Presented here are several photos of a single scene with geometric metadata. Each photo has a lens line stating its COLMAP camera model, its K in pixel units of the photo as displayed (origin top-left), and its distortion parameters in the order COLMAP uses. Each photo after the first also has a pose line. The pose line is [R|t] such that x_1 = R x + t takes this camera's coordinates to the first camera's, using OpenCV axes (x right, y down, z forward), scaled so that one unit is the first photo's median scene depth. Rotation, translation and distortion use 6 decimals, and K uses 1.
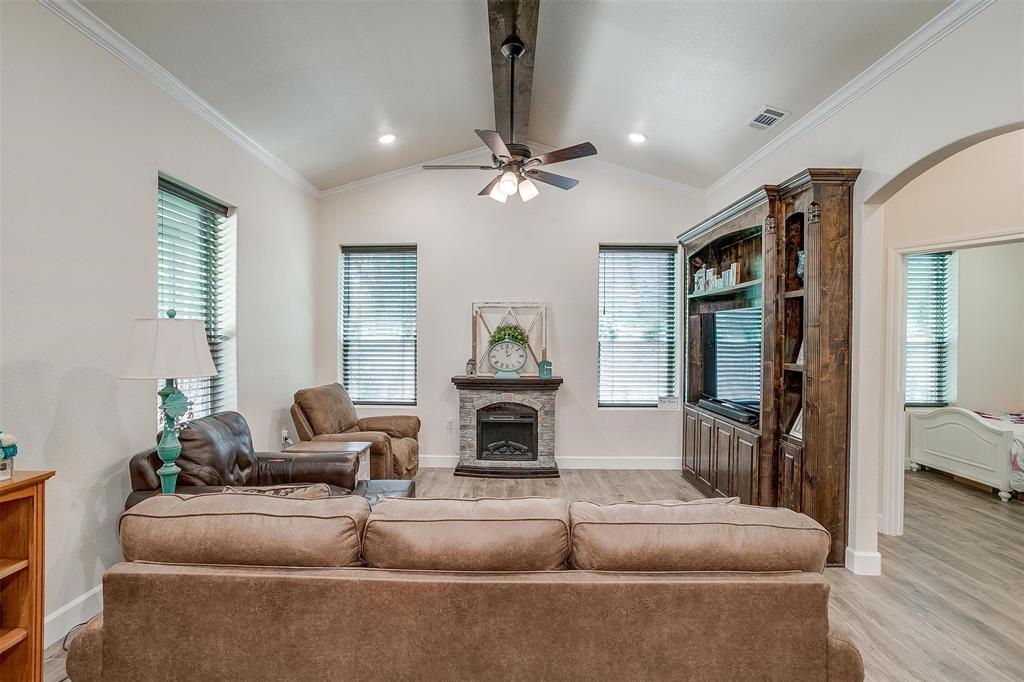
lens RADIAL K [[500.7, 0, 502.2], [0, 500.7, 338.8], [0, 0, 1]] dist [-0.061597, 0.035783]
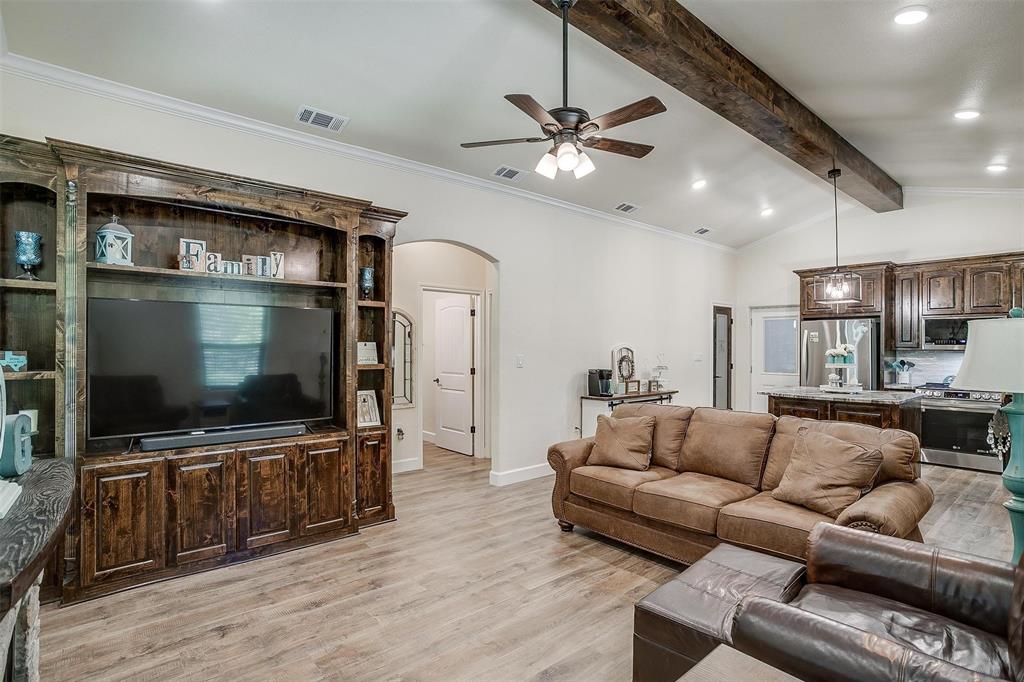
lens RADIAL K [[504.7, 0, 507.6], [0, 504.7, 345.5], [0, 0, 1]] dist [-0.049618, 0.029129]
pose [[-0.662614, -0.006431, 0.748934, -0.341182], [-0.001819, 0.999974, 0.006978, -0.000834], [-0.748959, 0.003261, -0.662608, 1.017632]]
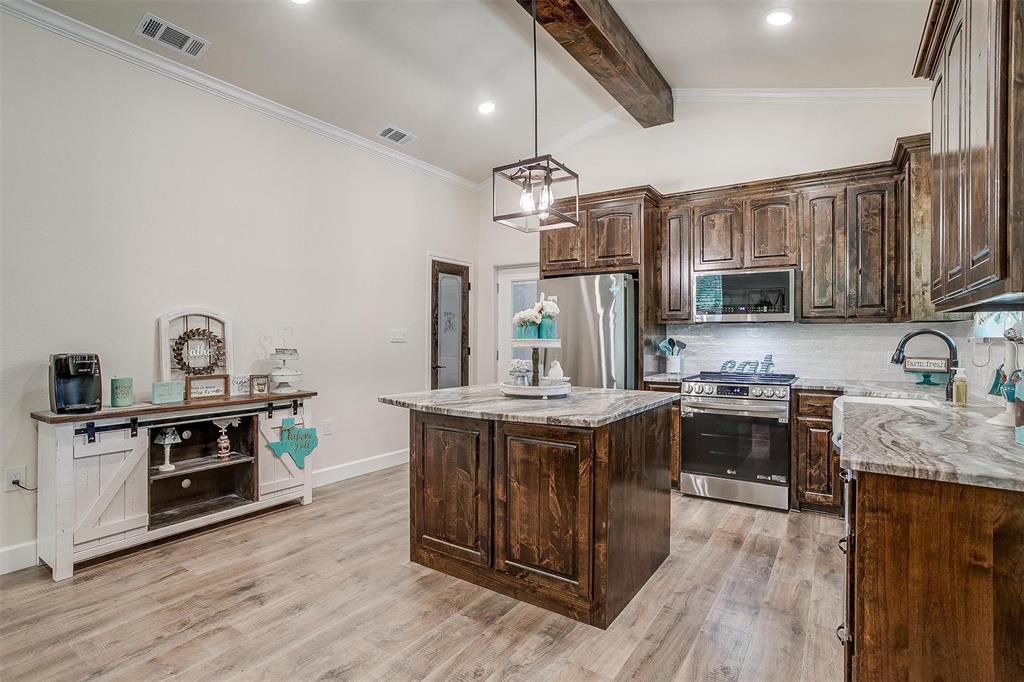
lens RADIAL K [[502.1, 0, 507.2], [0, 502.1, 339.0], [0, 0, 1]] dist [-0.070964, 0.041280]
pose [[-0.835816, -0.010515, 0.548909, -0.297412], [-0.004968, 0.999920, 0.011590, 0.036453], [-0.548987, 0.006960, -0.835802, 0.278117]]
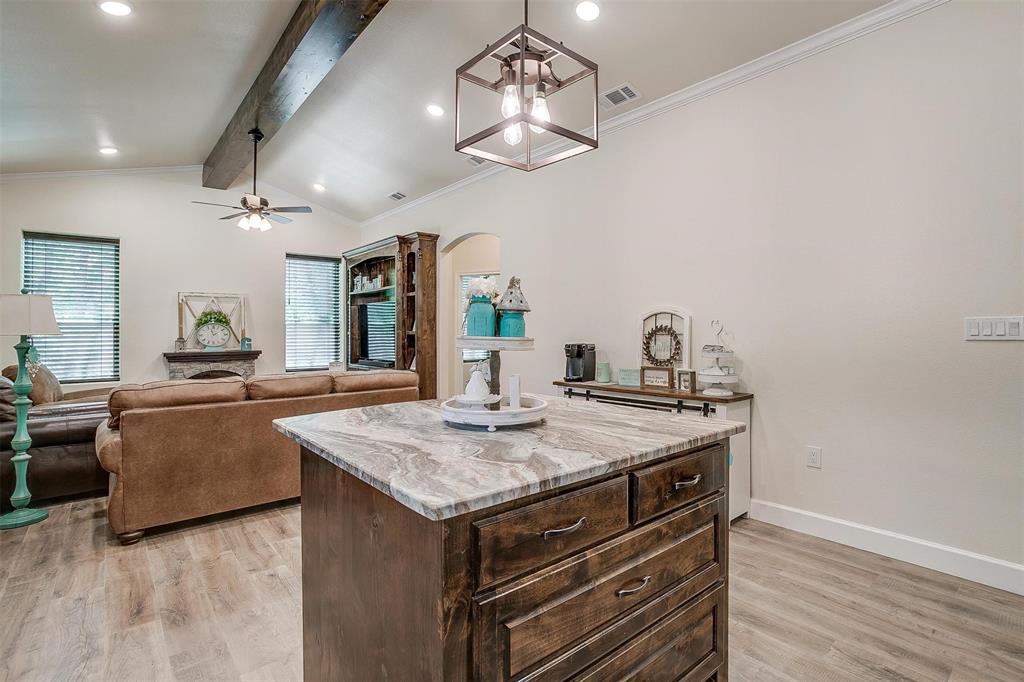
lens RADIAL K [[497.8, 0, 508.7], [0, 497.8, 326.7], [0, 0, 1]] dist [-0.053155, 0.028705]
pose [[0.755773, -0.003408, 0.654824, -0.250719], [0.014075, 0.999840, -0.011042, 0.040104], [-0.654682, 0.017562, 0.755700, -0.461102]]
